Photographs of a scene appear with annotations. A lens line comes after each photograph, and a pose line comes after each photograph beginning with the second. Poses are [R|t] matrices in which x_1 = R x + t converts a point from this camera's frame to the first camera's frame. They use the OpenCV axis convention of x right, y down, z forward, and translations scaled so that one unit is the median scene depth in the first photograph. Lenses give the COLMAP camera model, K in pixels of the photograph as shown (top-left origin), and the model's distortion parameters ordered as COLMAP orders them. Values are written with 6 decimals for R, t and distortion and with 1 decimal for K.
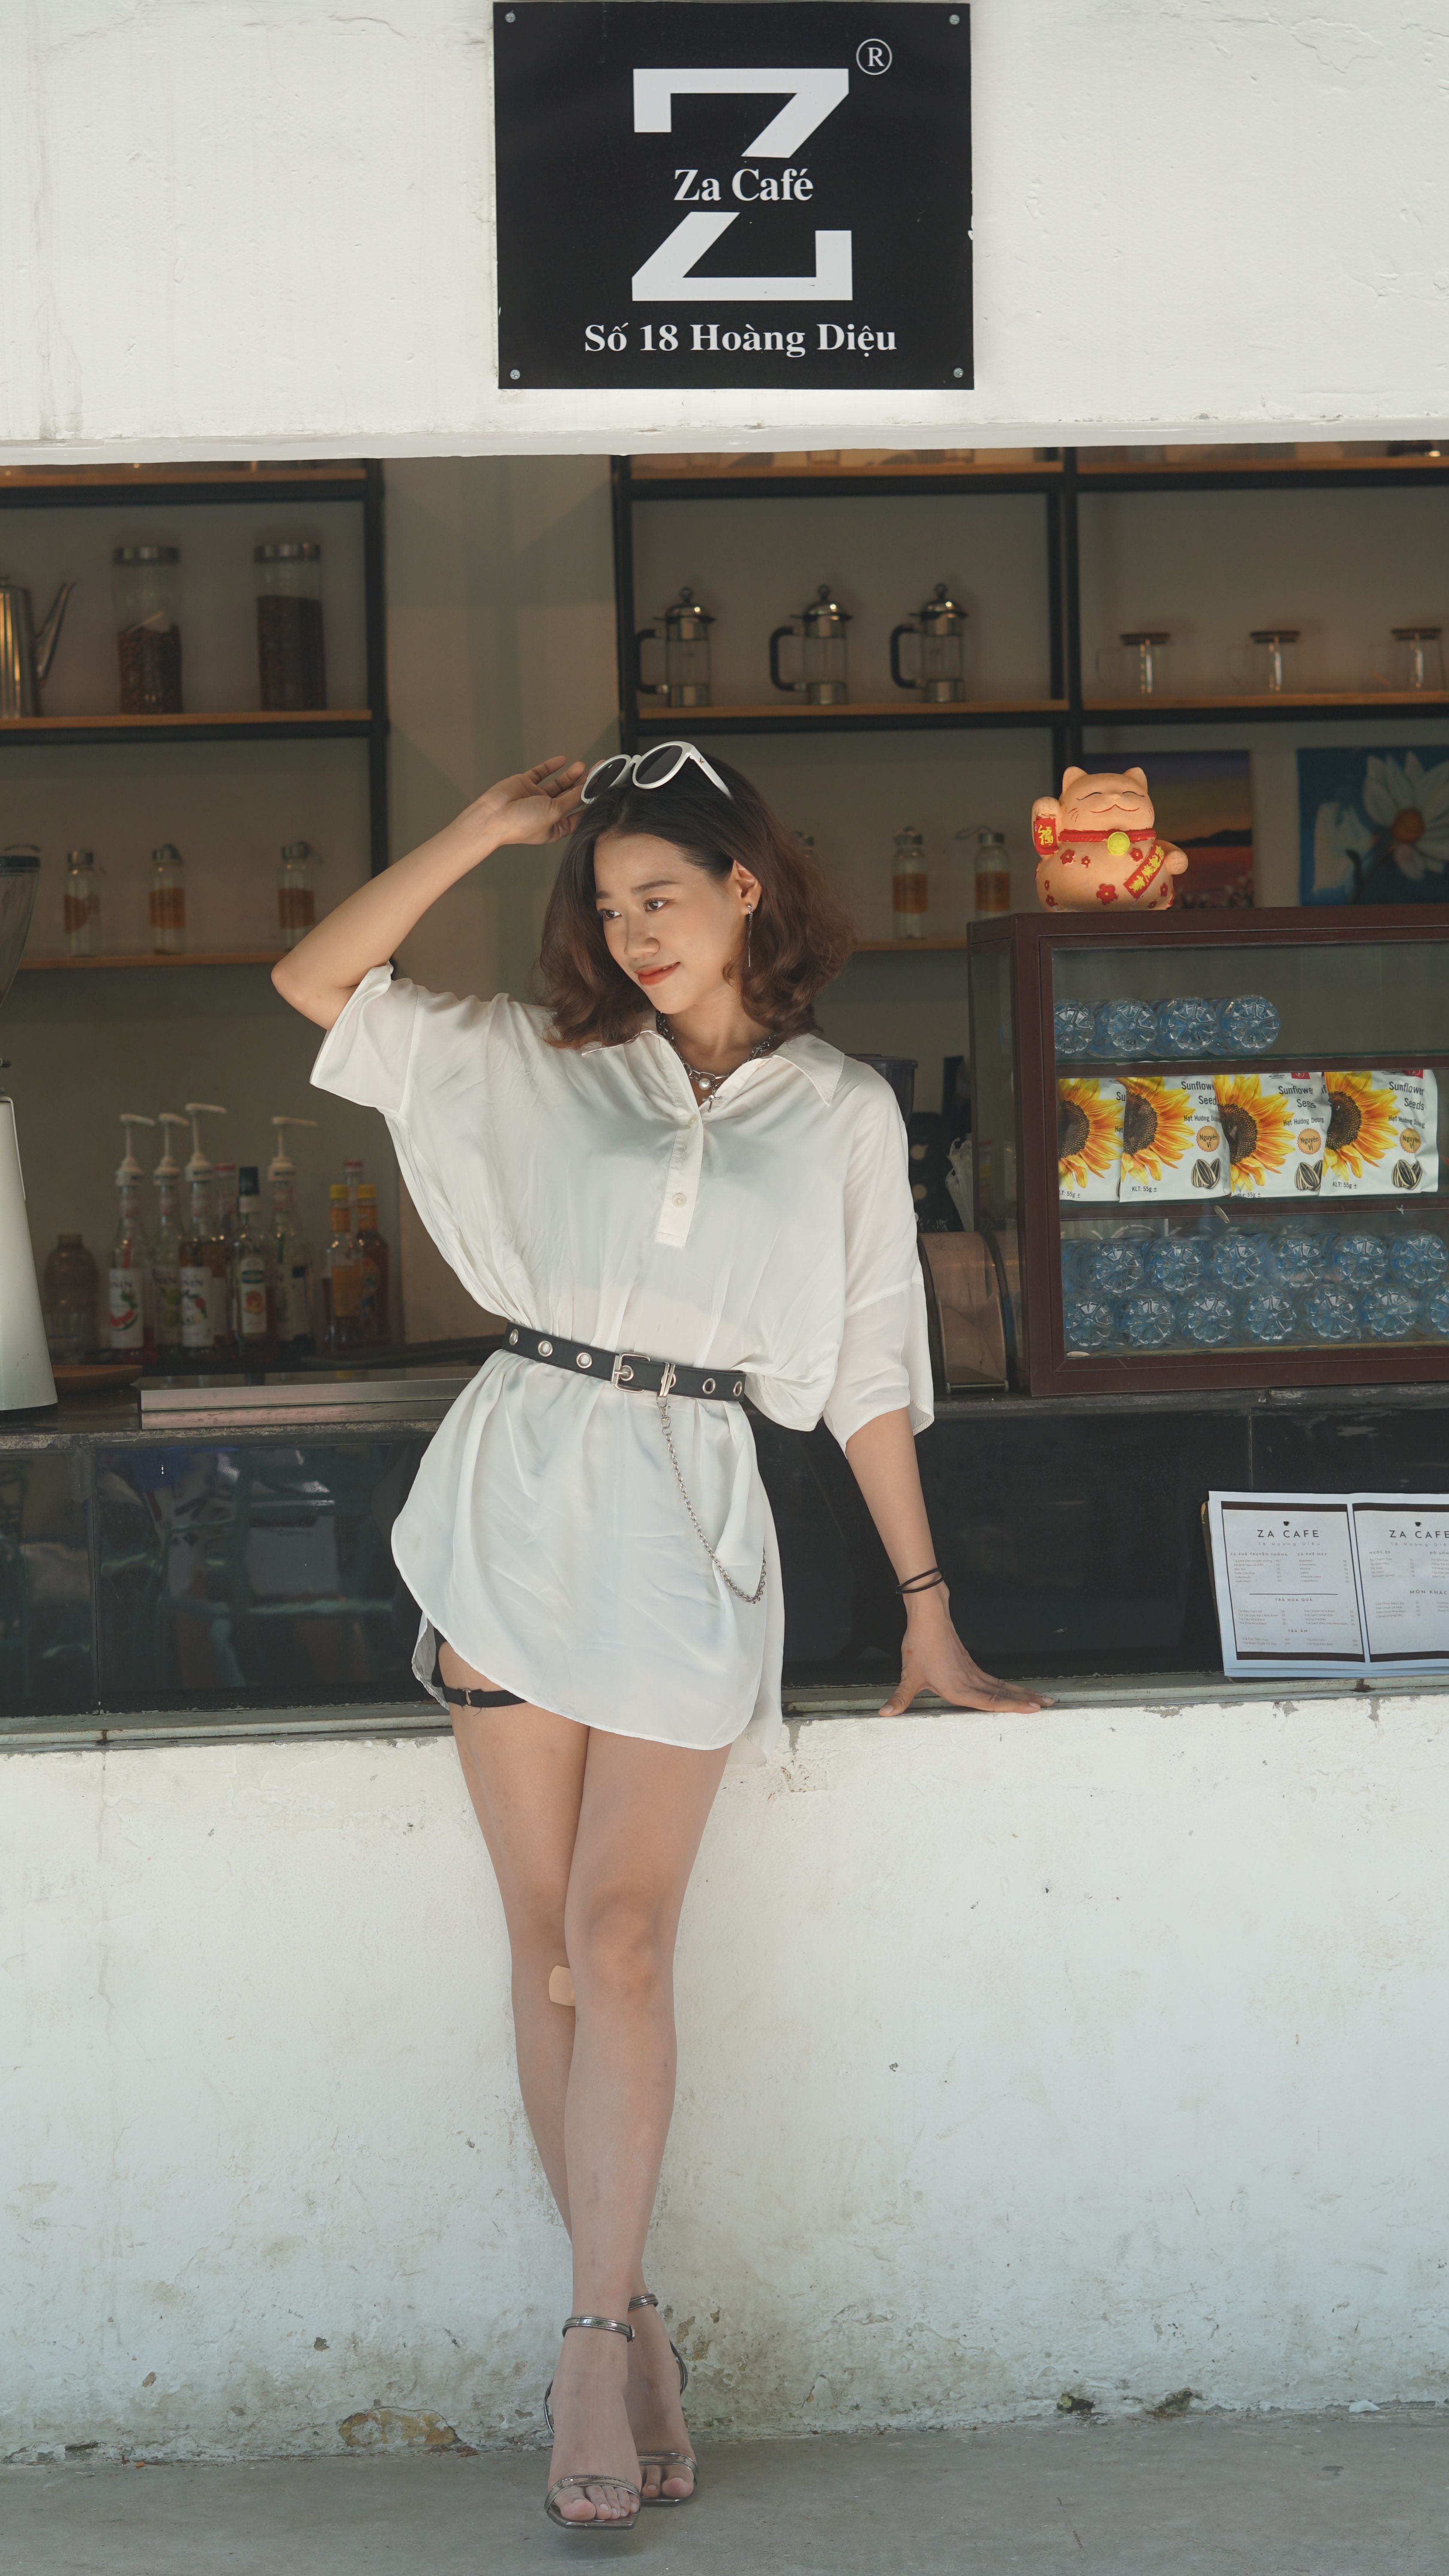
lens RADIAL K [[5953.9, 0, 724.5], [0, 5953.9, 1288.0], [0, 0, 1]] dist [-0.001219, -0.086097]
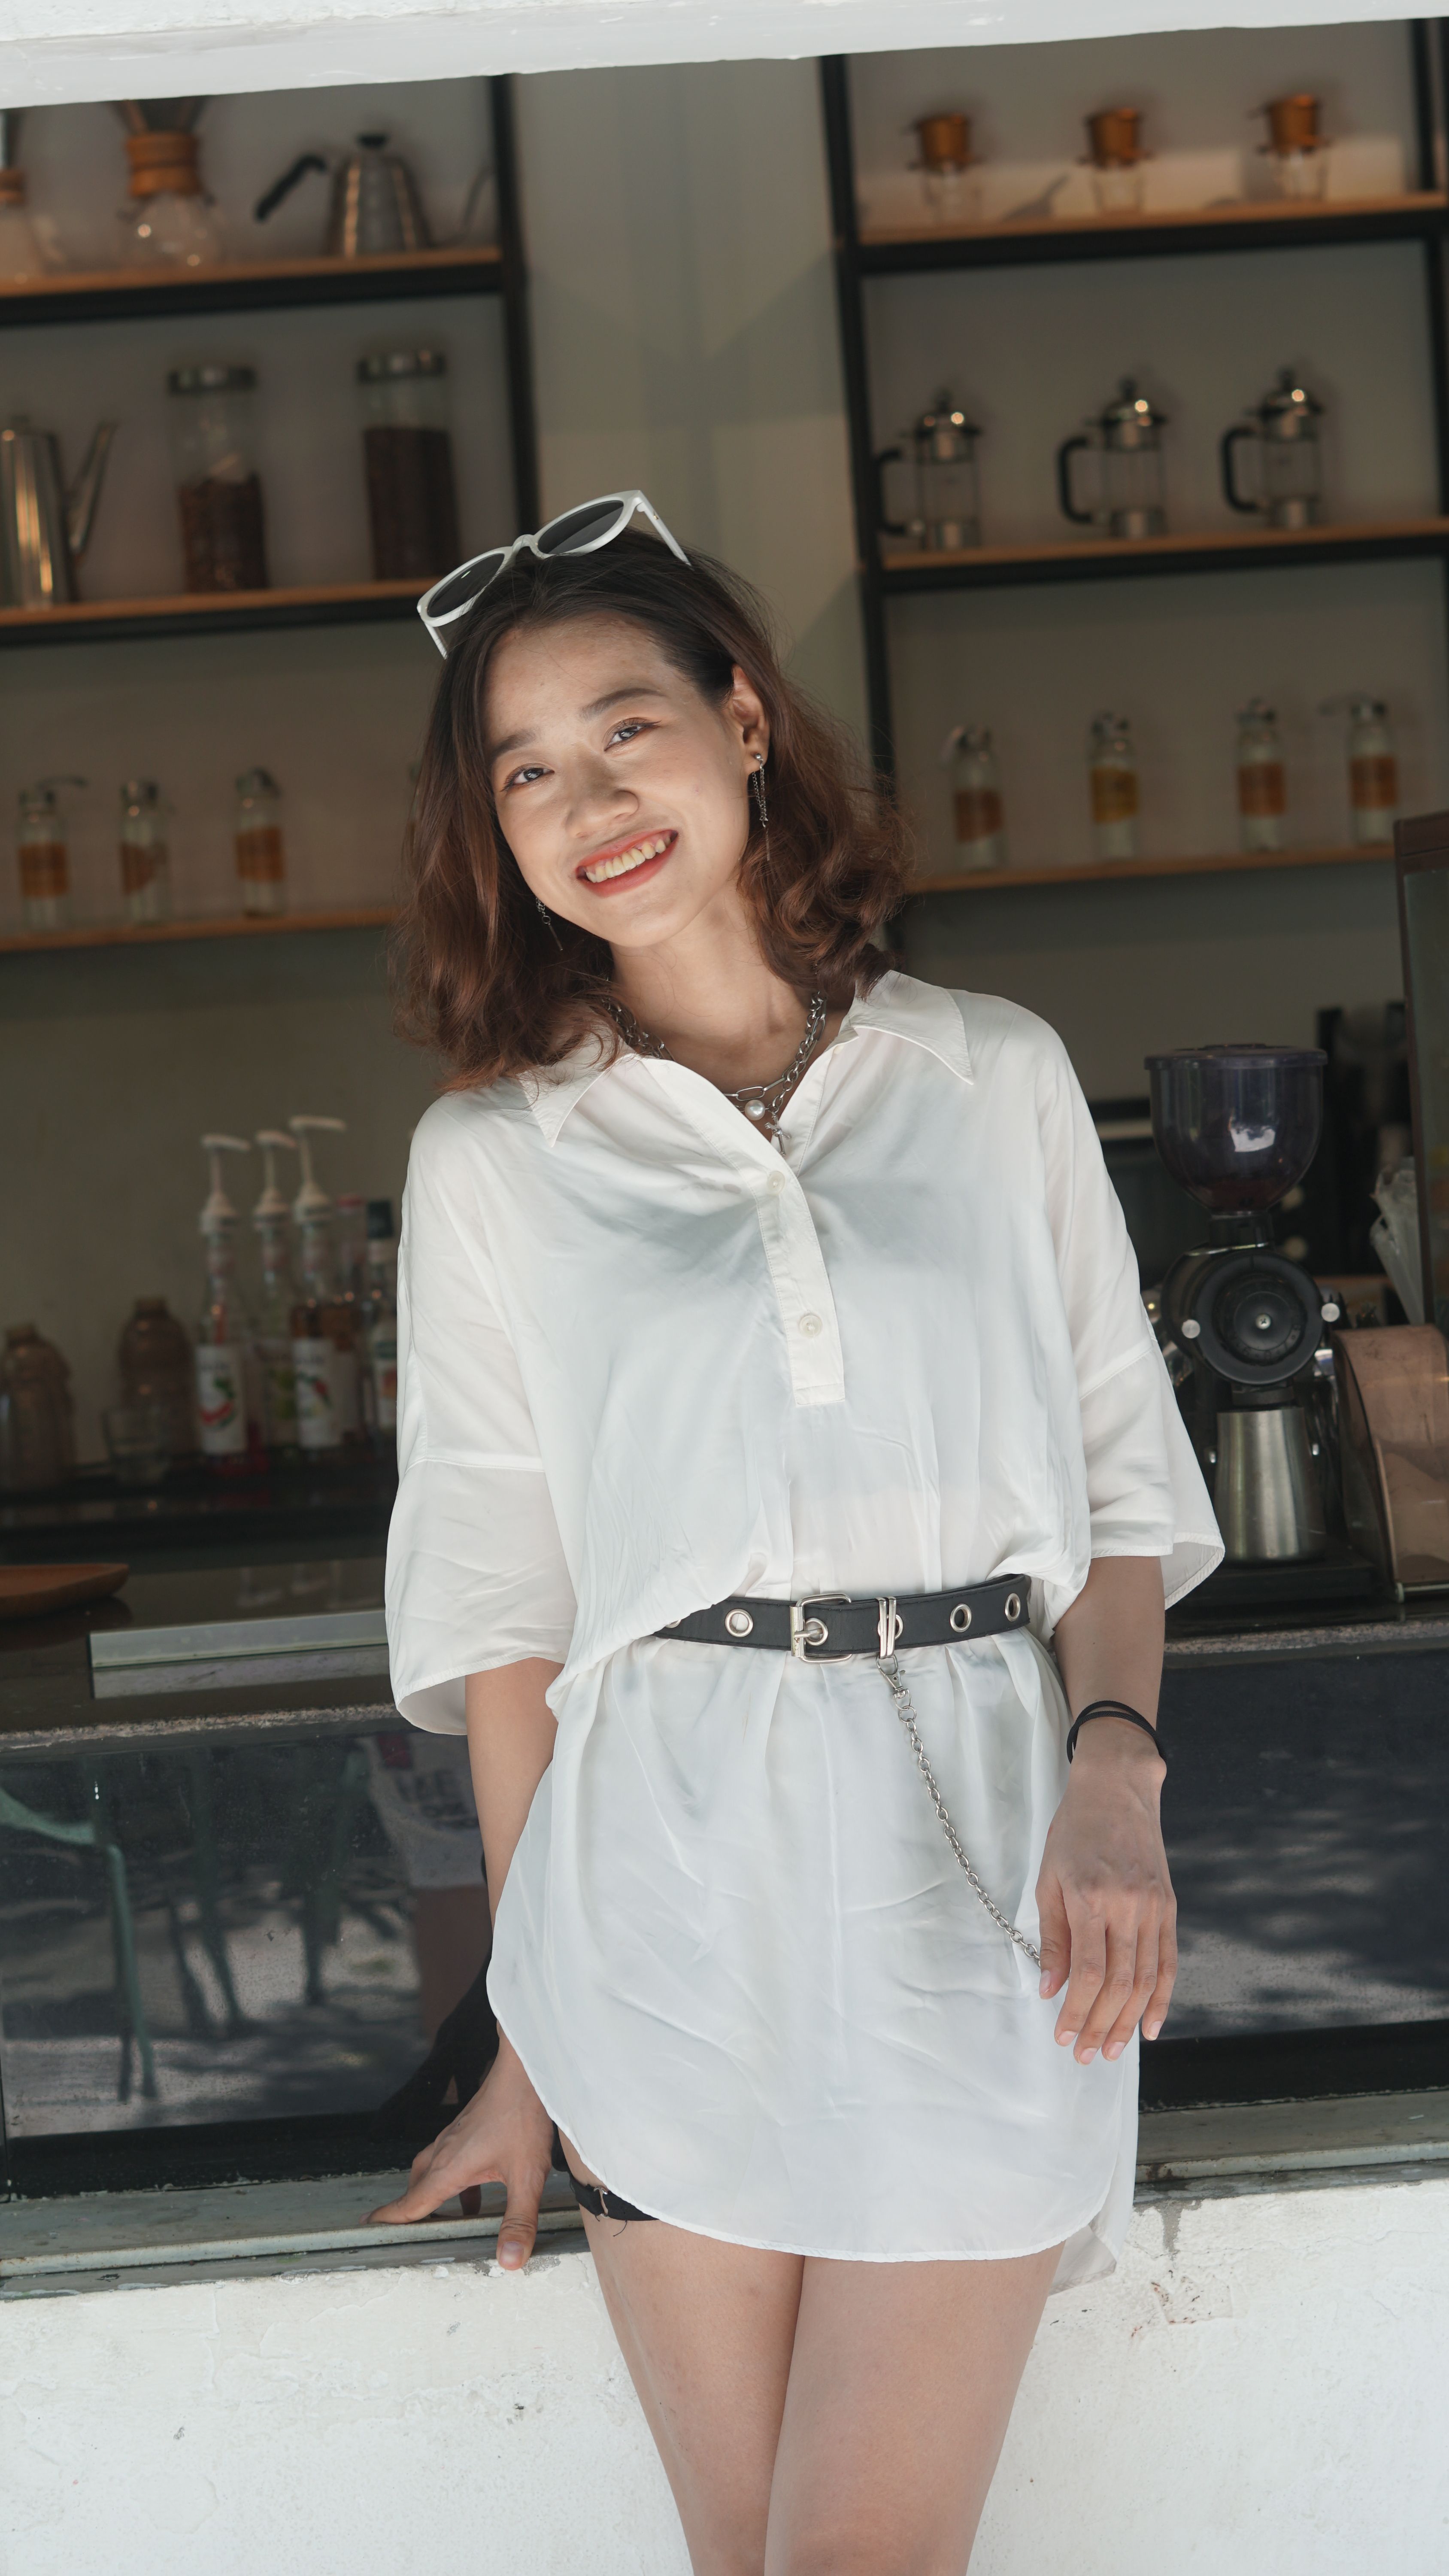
lens RADIAL K [[5953.9, 0, 724.5], [0, 5953.9, 1288.0], [0, 0, 1]] dist [-0.001219, -0.086097]
pose [[0.997722, -0.040668, -0.053830, 0.001986], [0.041318, 0.999085, 0.011015, -0.015643], [0.053333, -0.013214, 0.998489, 0.261859]]
